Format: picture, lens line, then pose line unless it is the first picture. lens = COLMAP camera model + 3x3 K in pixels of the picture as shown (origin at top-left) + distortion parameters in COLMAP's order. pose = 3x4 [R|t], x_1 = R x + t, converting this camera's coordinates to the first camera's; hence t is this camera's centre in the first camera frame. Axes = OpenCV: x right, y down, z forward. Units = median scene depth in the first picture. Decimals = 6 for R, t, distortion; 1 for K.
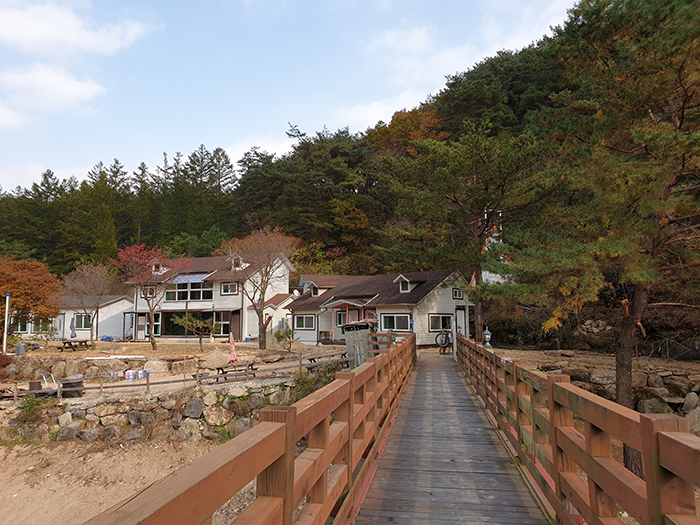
lens RADIAL K [[527.1, 0, 350.0], [0, 527.1, 262.5], [0, 0, 1]] dist [-0.005193, -0.000750]
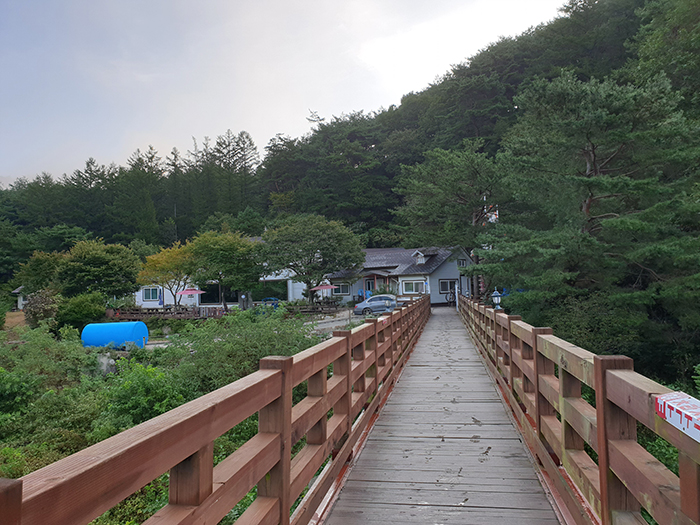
lens RADIAL K [[530.9, 0, 350.7], [0, 530.9, 246.4], [0, 0, 1]] dist [0.004945, 0.003794]
pose [[0.999346, -0.028759, -0.021913, -0.011957], [0.029444, 0.999066, 0.031618, -0.010890], [0.020983, -0.032243, 0.999260, -0.102918]]
